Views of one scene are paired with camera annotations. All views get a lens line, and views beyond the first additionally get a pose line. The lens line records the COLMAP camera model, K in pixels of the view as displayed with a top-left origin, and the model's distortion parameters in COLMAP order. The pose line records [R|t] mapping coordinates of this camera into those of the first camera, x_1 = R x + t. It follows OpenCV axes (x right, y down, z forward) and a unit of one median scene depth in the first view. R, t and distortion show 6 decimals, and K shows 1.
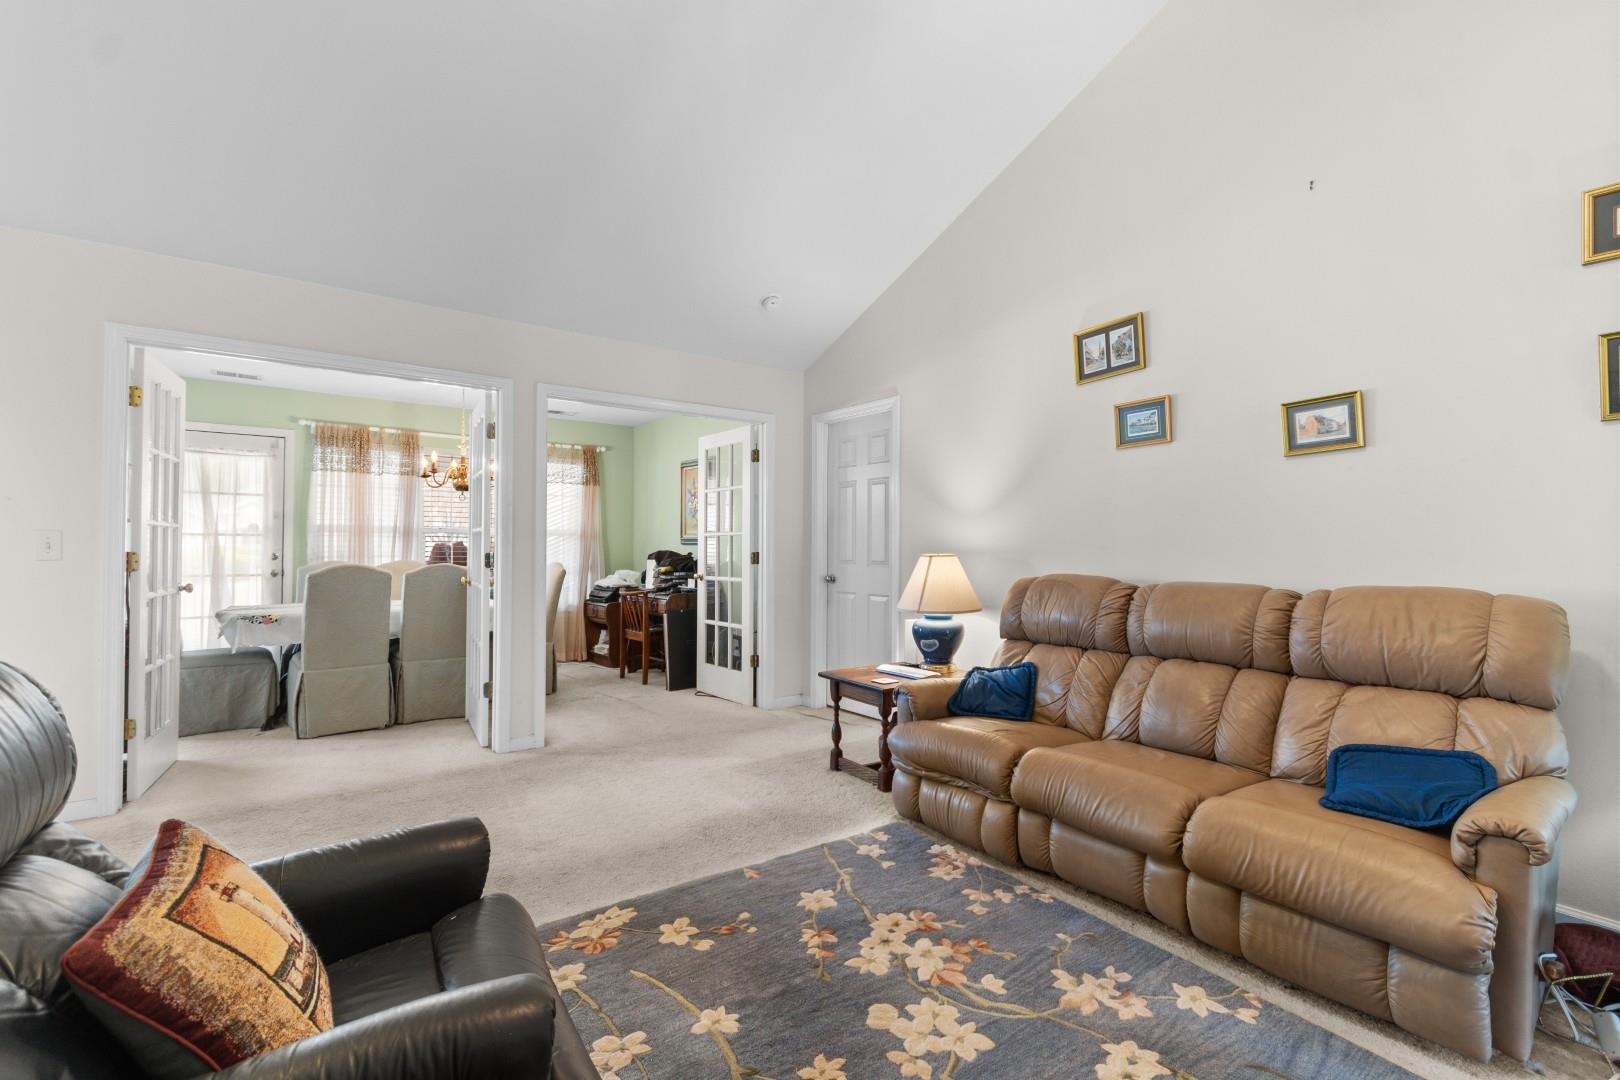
lens RADIAL K [[719.7, 0, 812.2], [0, 719.7, 543.8], [0, 0, 1]] dist [0.002099, 0.000247]
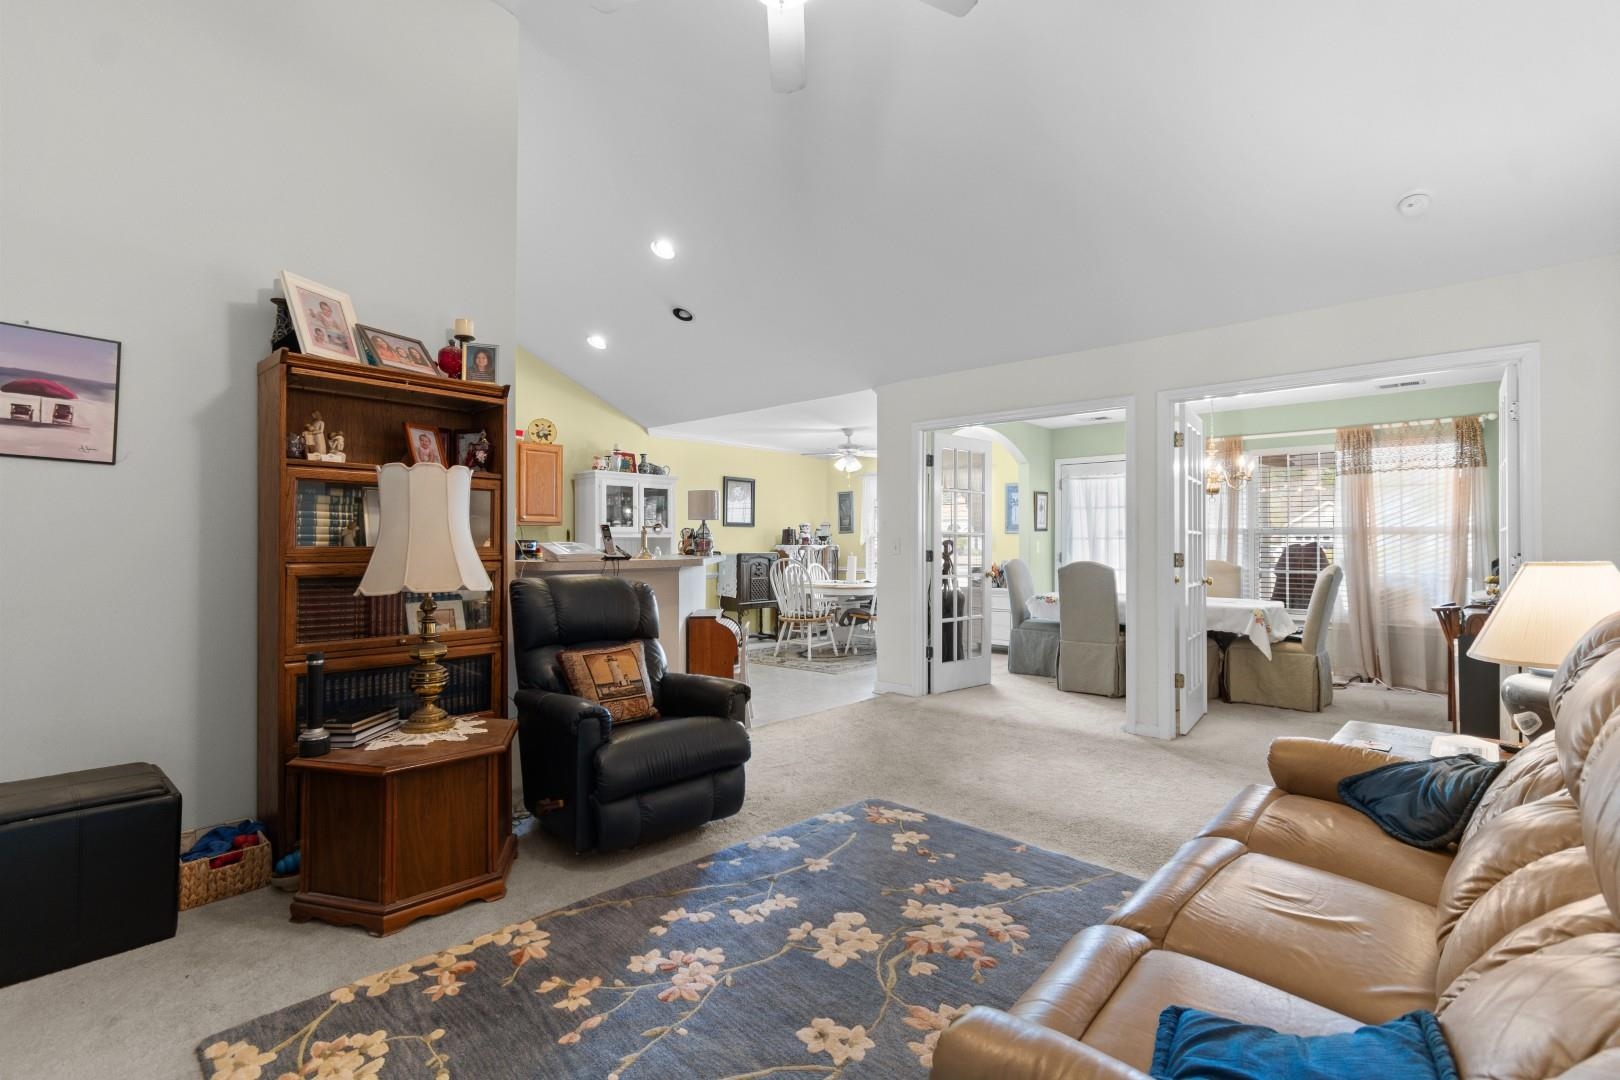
lens RADIAL K [[733.6, 0, 808.4], [0, 733.6, 537.6], [0, 0, 1]] dist [0.001808, -0.000198]
pose [[0.188073, -0.013398, -0.982064, 0.948688], [0.004318, 0.999909, -0.012815, 0.001220], [0.982146, -0.001830, 0.188114, 0.478406]]
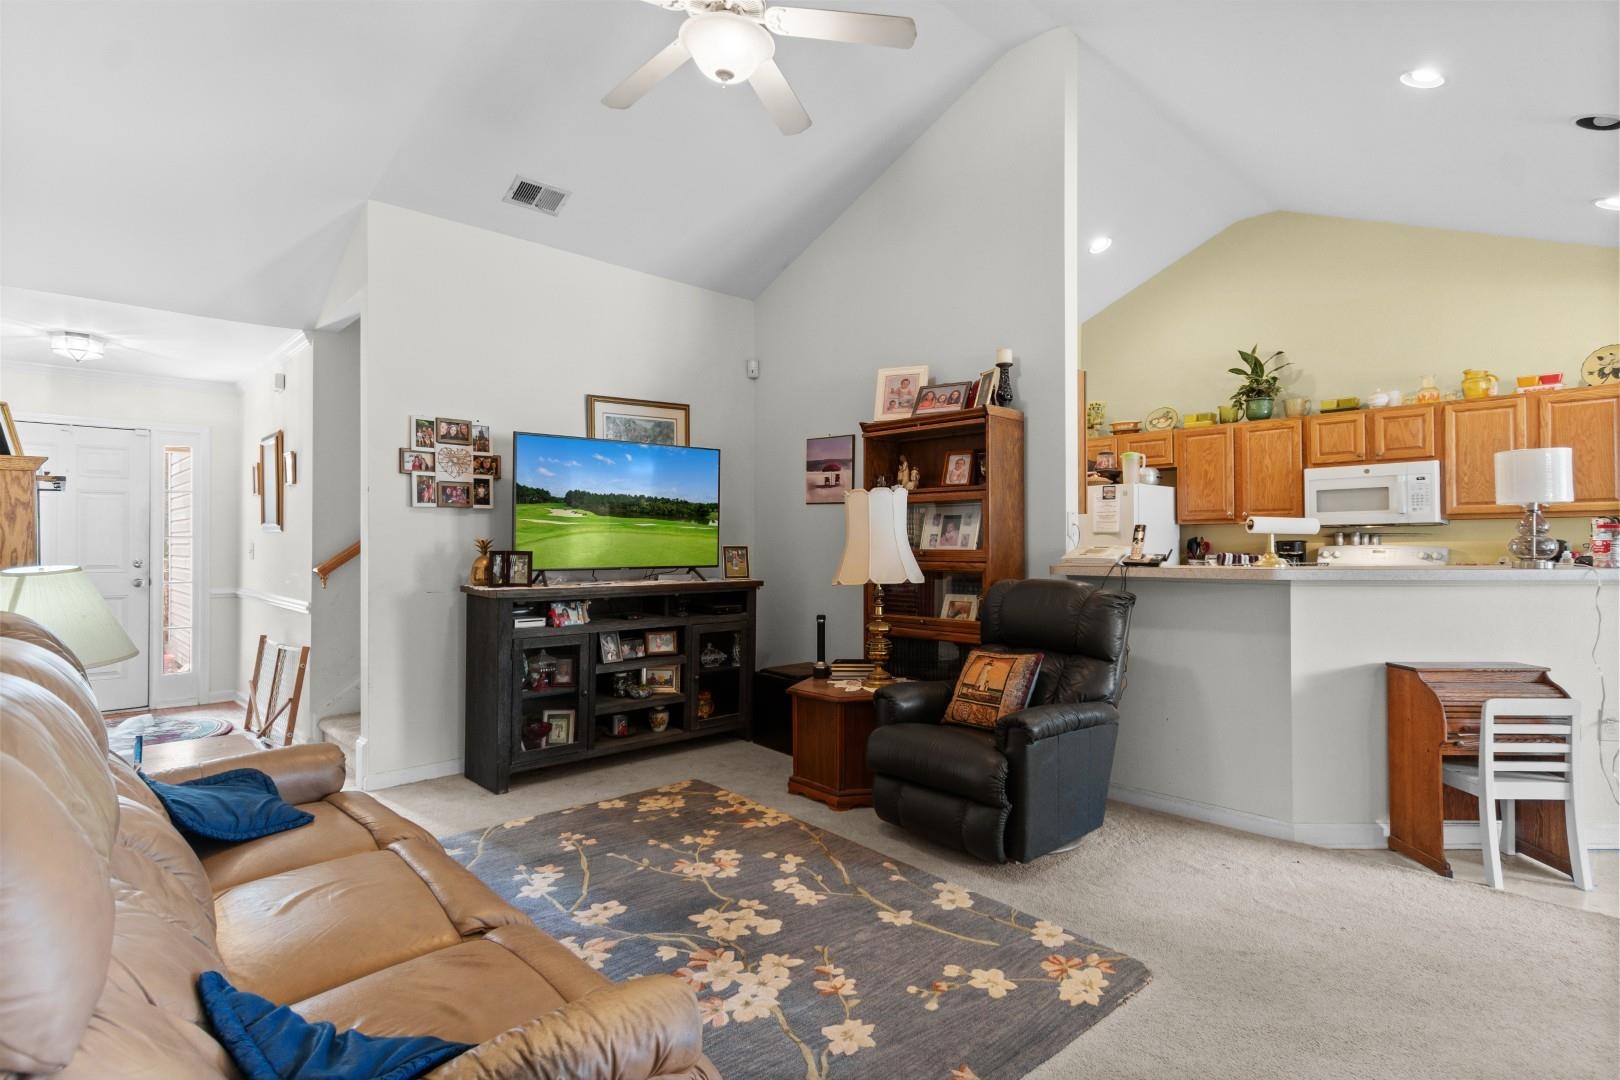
lens RADIAL K [[820.8, 0, 818.9], [0, 820.8, 537.4], [0, 0, 1]] dist [0.011150, -0.000022]
pose [[-0.992339, -0.003524, -0.123490, 0.133525], [-0.001758, 0.999895, -0.014406, -0.002202], [0.123528, -0.014079, -0.992241, 1.703755]]
